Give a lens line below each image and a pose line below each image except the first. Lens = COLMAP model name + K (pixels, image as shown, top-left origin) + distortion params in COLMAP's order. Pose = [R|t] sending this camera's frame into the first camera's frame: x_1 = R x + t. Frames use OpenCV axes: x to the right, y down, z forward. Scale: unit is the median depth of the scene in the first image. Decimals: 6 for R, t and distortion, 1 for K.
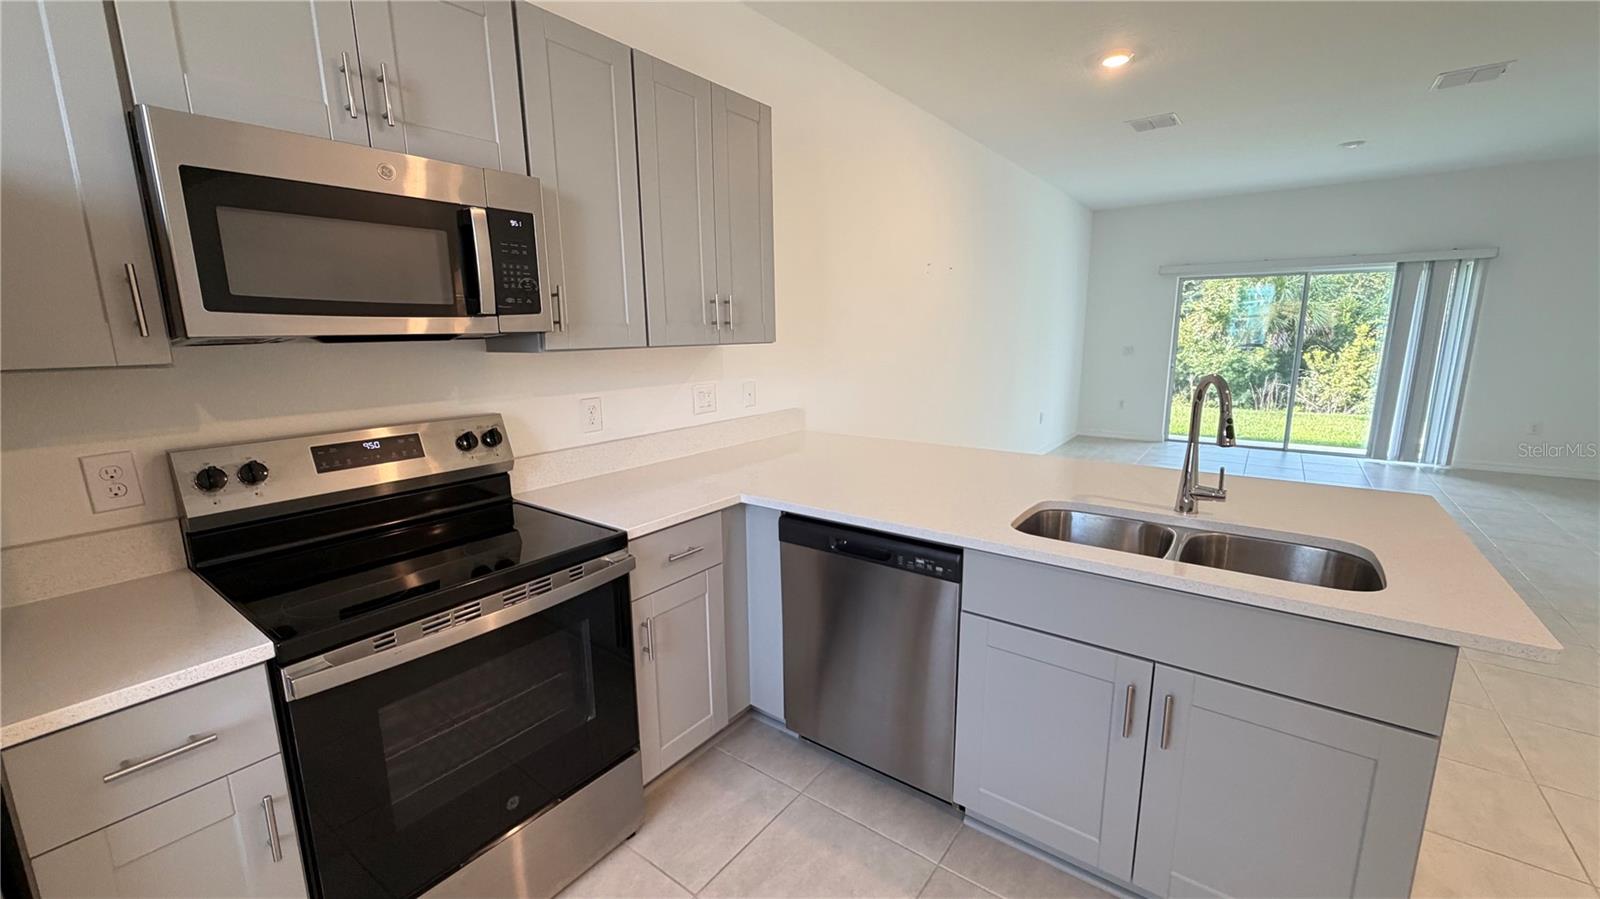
lens RADIAL K [[636.9, 0, 793.8], [0, 636.9, 450.7], [0, 0, 1]] dist [-0.001680, 0.000915]
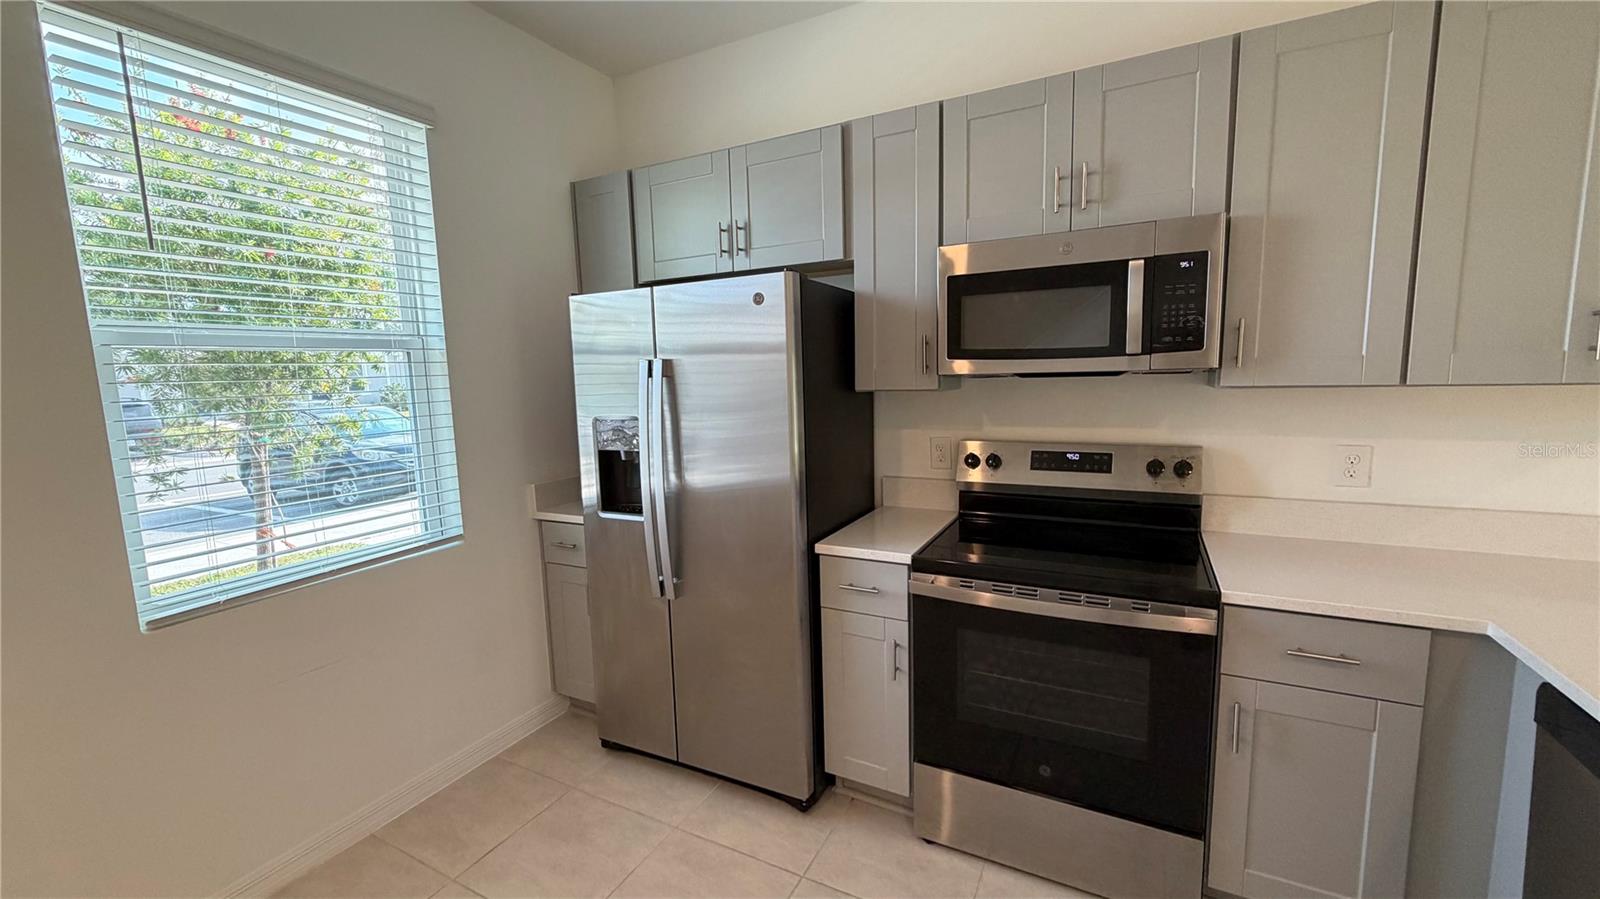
lens RADIAL K [[636.9, 0, 794.5], [0, 636.9, 449.7], [0, 0, 1]] dist [-0.001680, 0.000915]
pose [[0.152420, 0.132427, -0.979404, 0.460388], [-0.159647, 0.981267, 0.107834, -0.065155], [0.975336, 0.139923, 0.170706, 0.221891]]
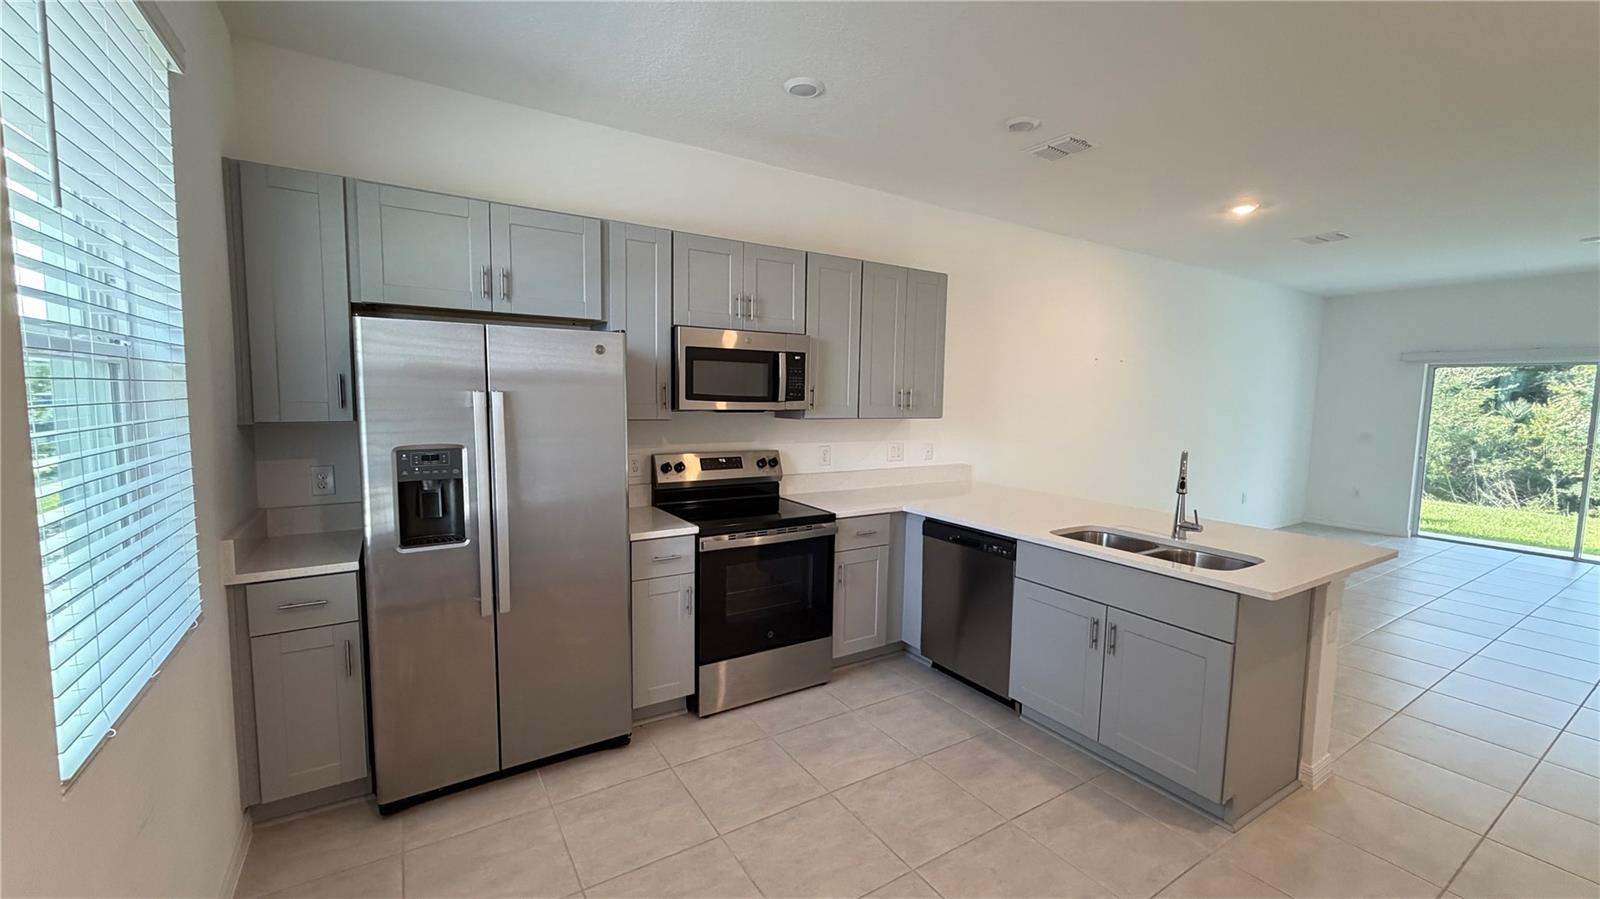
lens RADIAL K [[636.9, 0, 794.5], [0, 636.9, 450.8], [0, 0, 1]] dist [-0.001680, 0.000915]
pose [[0.933292, 0.060919, -0.353914, 0.272166], [-0.096216, 0.991894, -0.082993, 0.103149], [0.345989, 0.111509, 0.931589, -0.801816]]
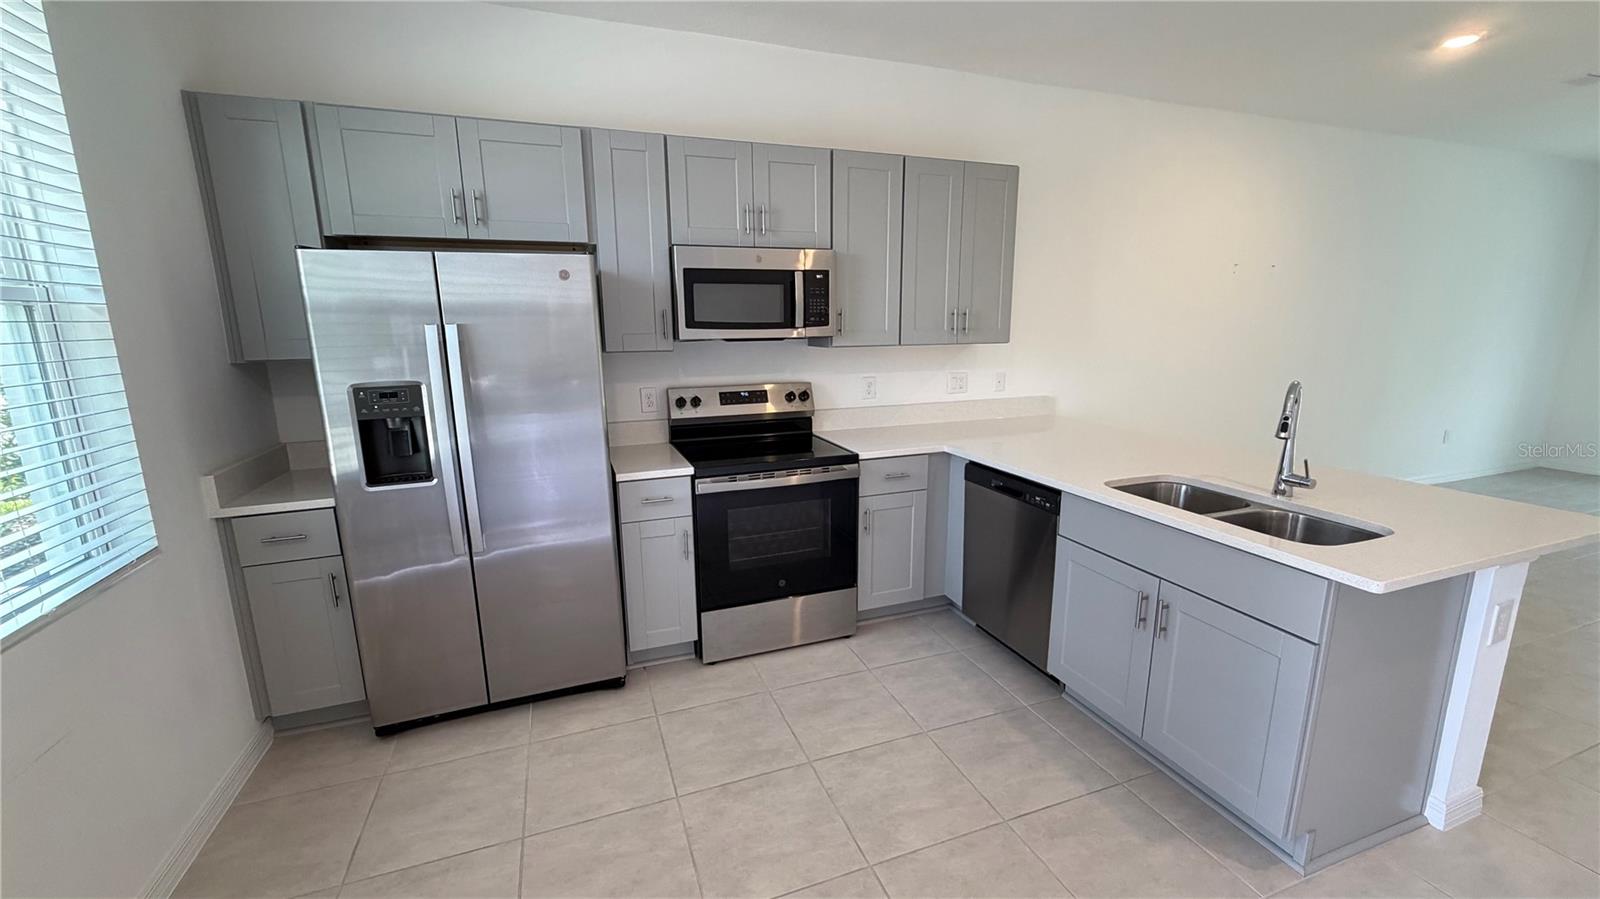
lens RADIAL K [[636.9, 0, 793.9], [0, 636.9, 450.7], [0, 0, 1]] dist [-0.001680, 0.000915]
pose [[0.839094, 0.113623, -0.531988, 0.468040], [-0.103399, 0.993428, 0.049089, 0.048403], [0.534069, 0.013817, 0.845328, -0.504779]]
